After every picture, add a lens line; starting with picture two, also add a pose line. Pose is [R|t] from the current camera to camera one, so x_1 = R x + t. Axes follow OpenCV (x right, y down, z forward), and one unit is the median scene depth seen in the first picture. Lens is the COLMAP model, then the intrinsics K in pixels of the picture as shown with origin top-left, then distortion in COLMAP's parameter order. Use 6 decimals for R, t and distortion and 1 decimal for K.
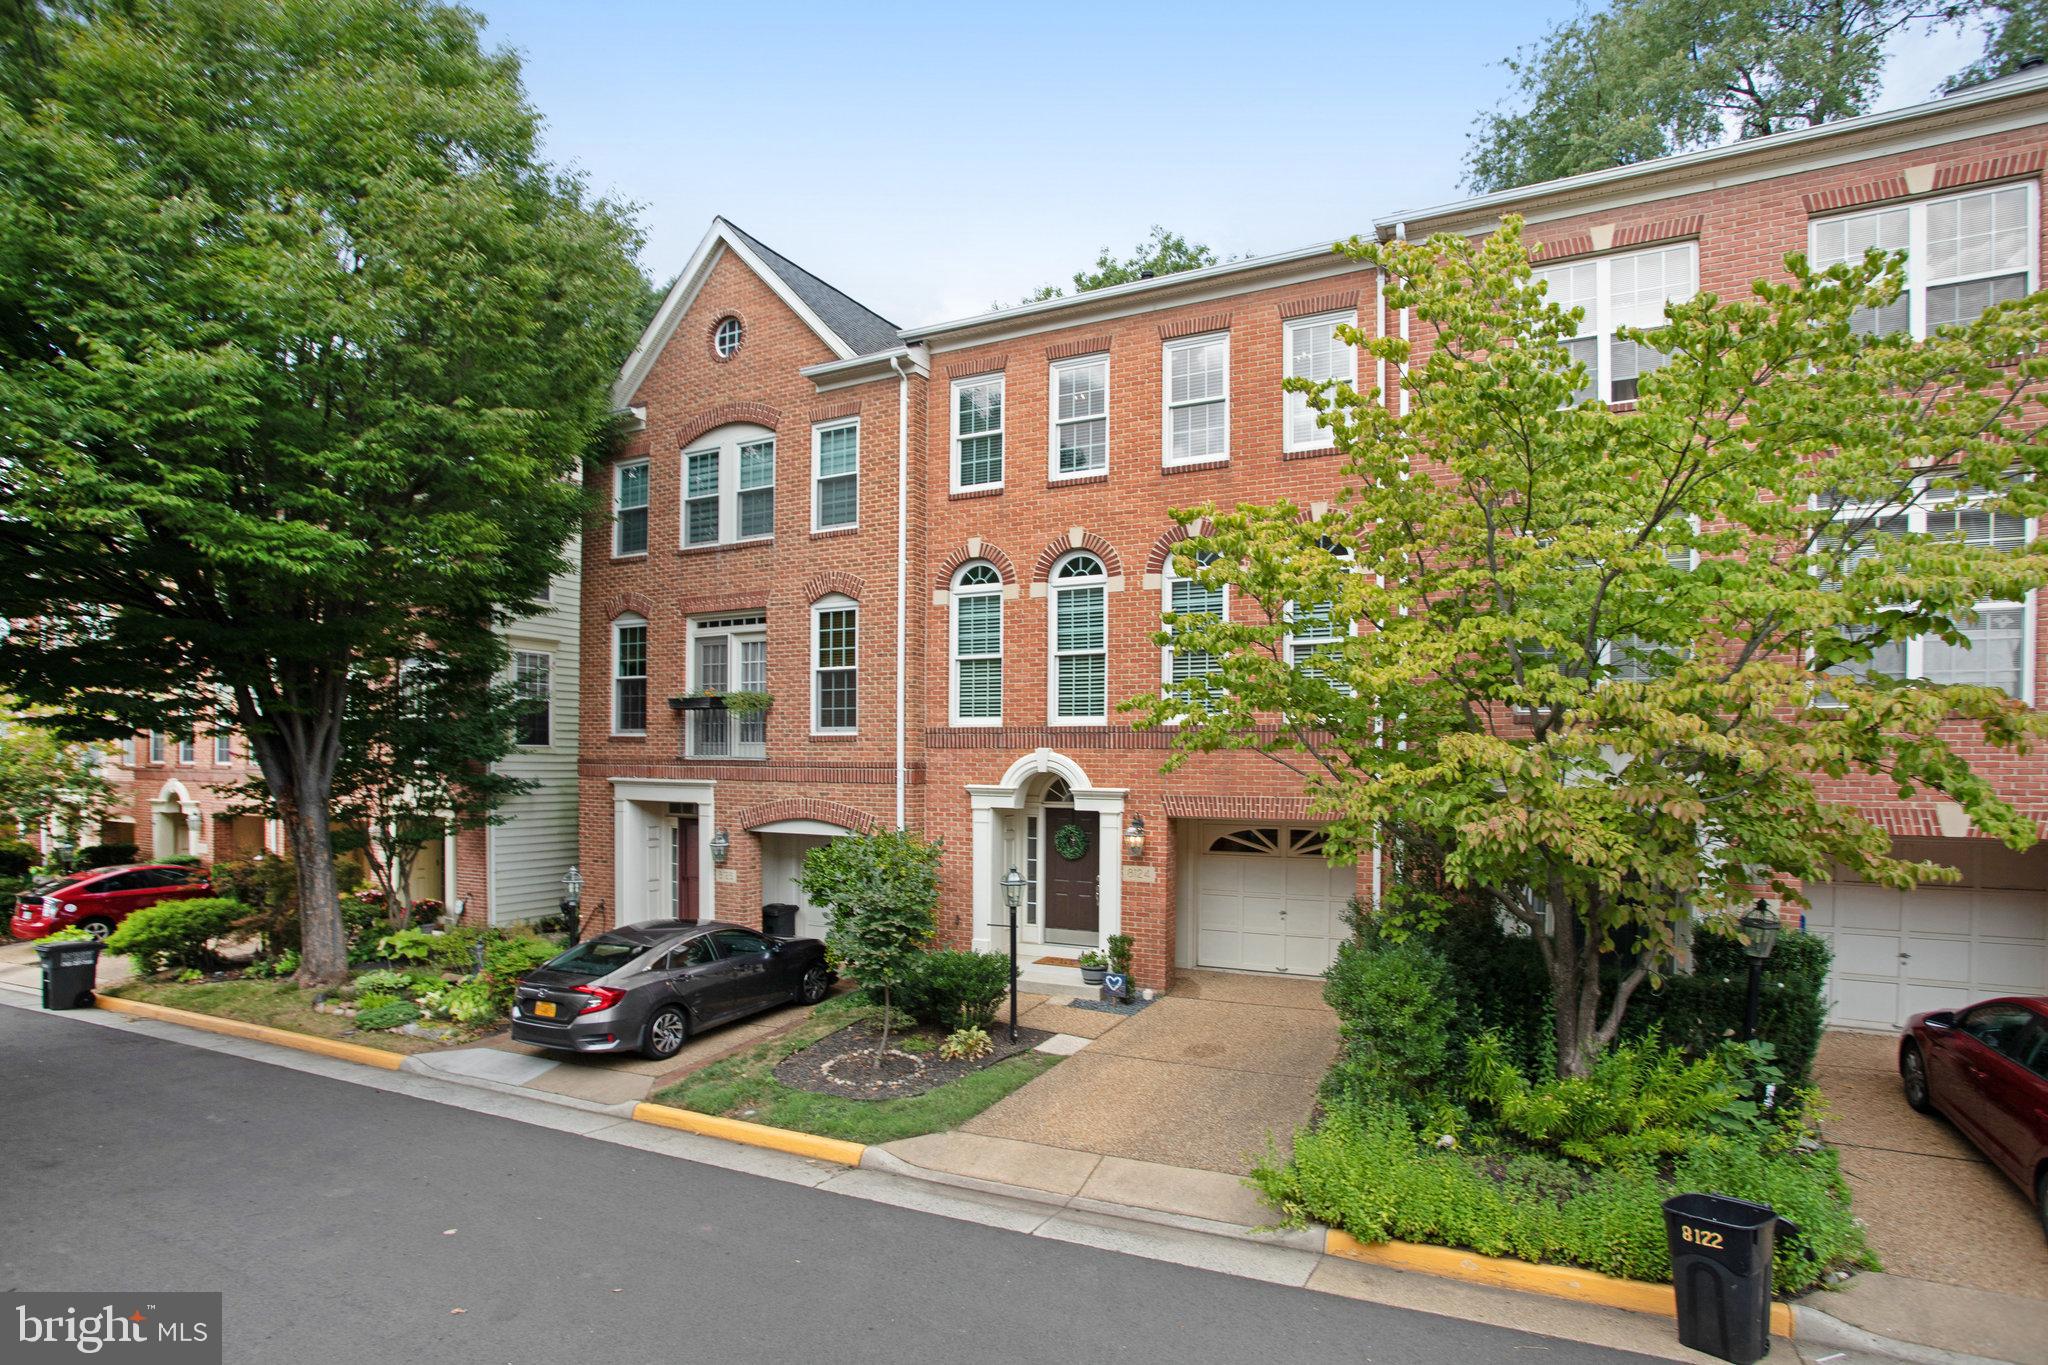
lens RADIAL K [[997.5, 0, 1002.8], [0, 997.5, 662.1], [0, 0, 1]] dist [-0.064313, 0.034498]
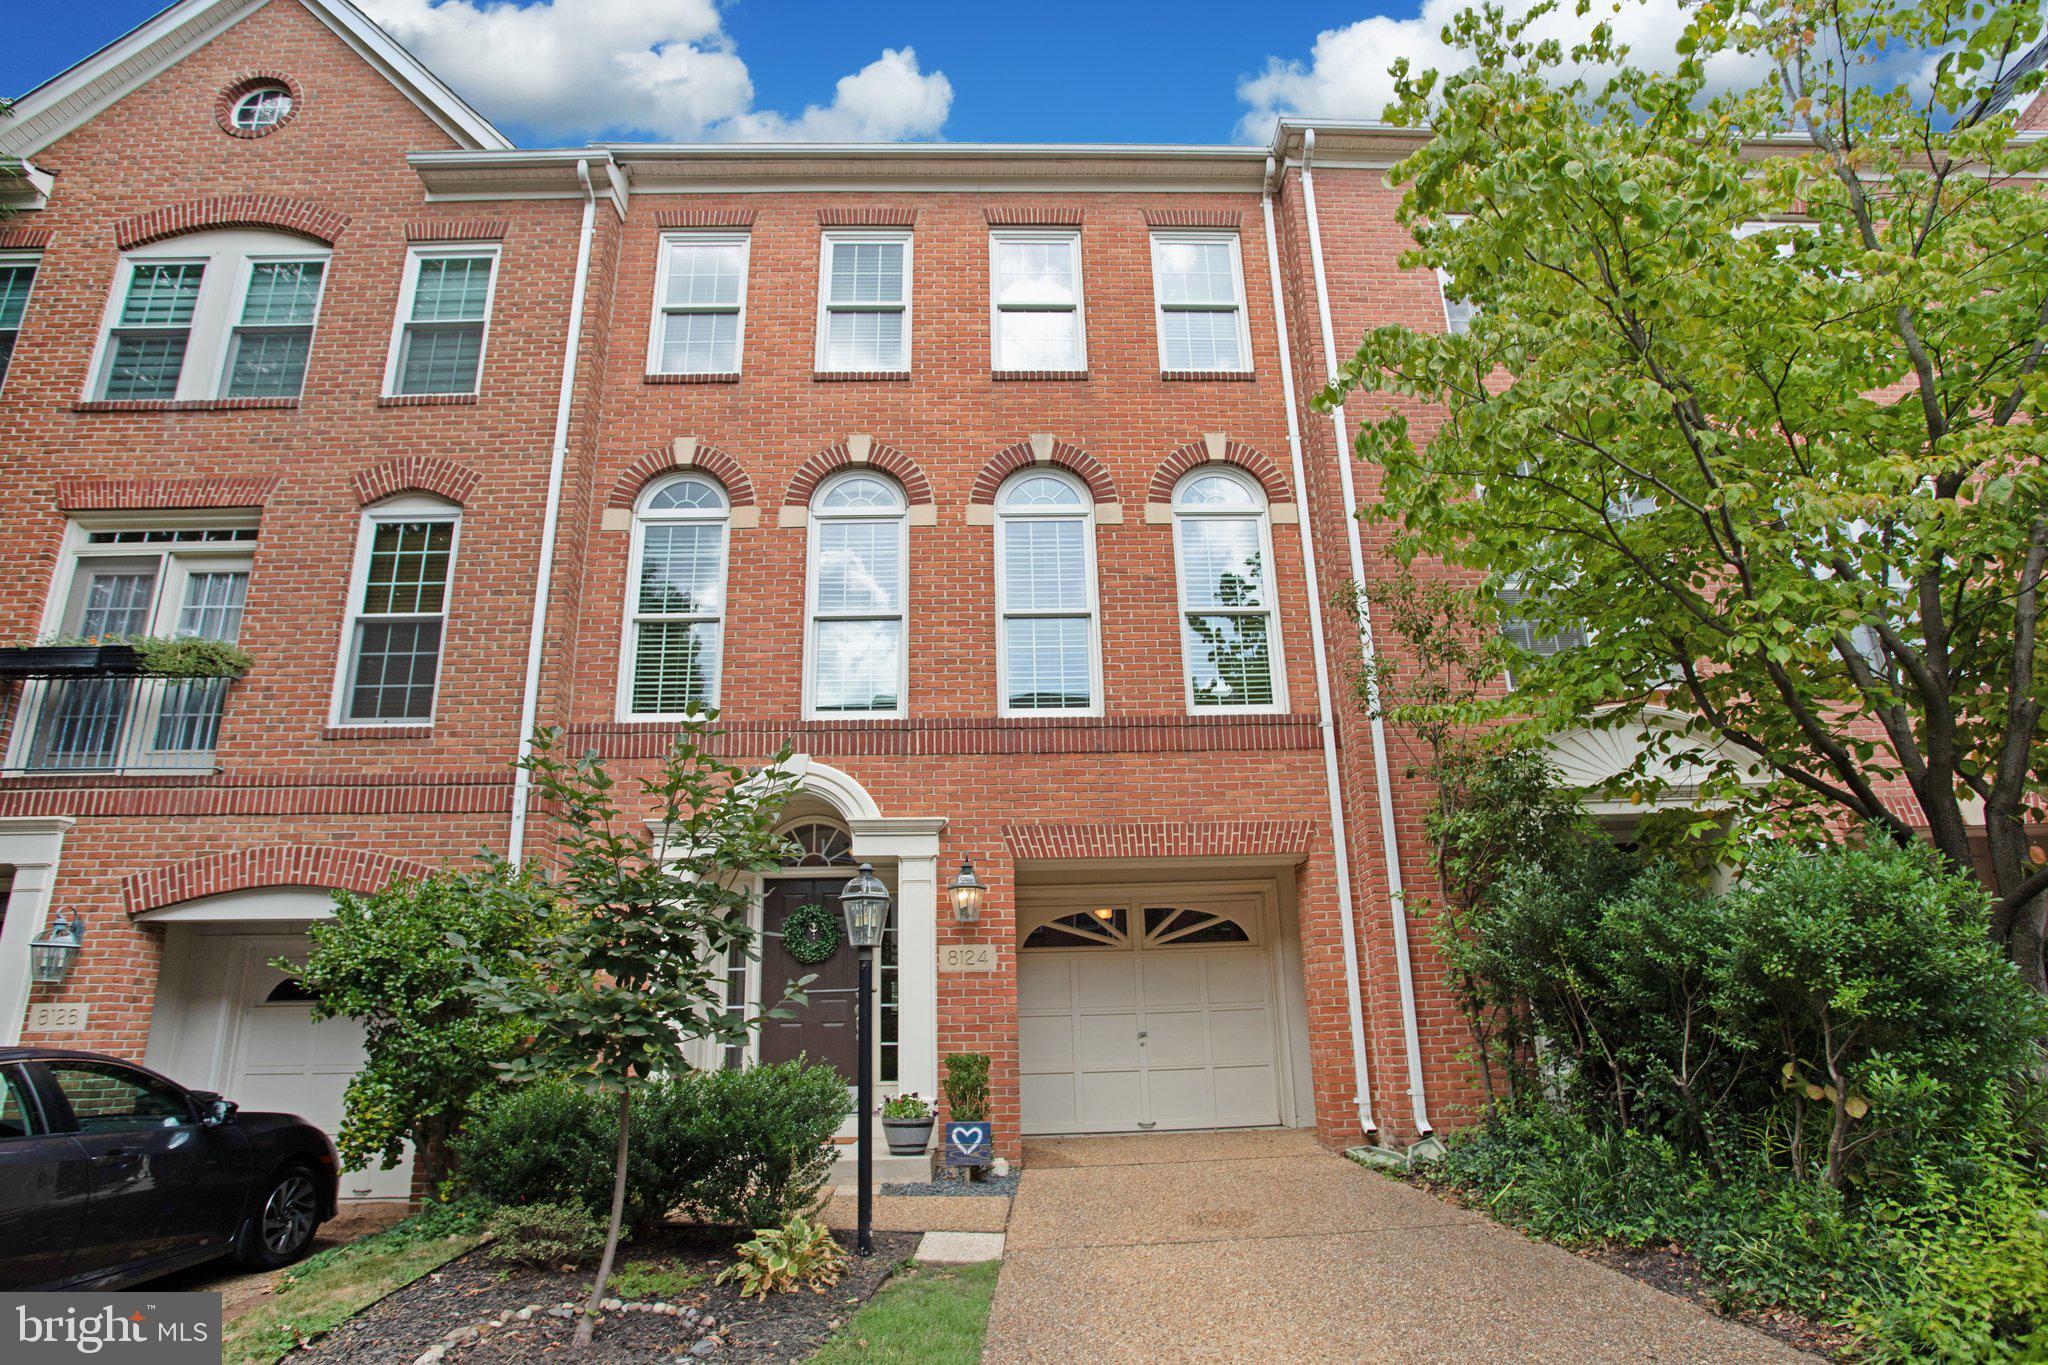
lens RADIAL K [[1070.5, 0, 1025.0], [0, 1070.5, 646.9], [0, 0, 1]] dist [-0.065589, 0.028420]
pose [[0.882380, 0.129962, 0.452234, -0.125838], [-0.018076, 0.969753, -0.243417, 0.163642], [-0.470191, 0.206611, 0.858040, 0.350819]]
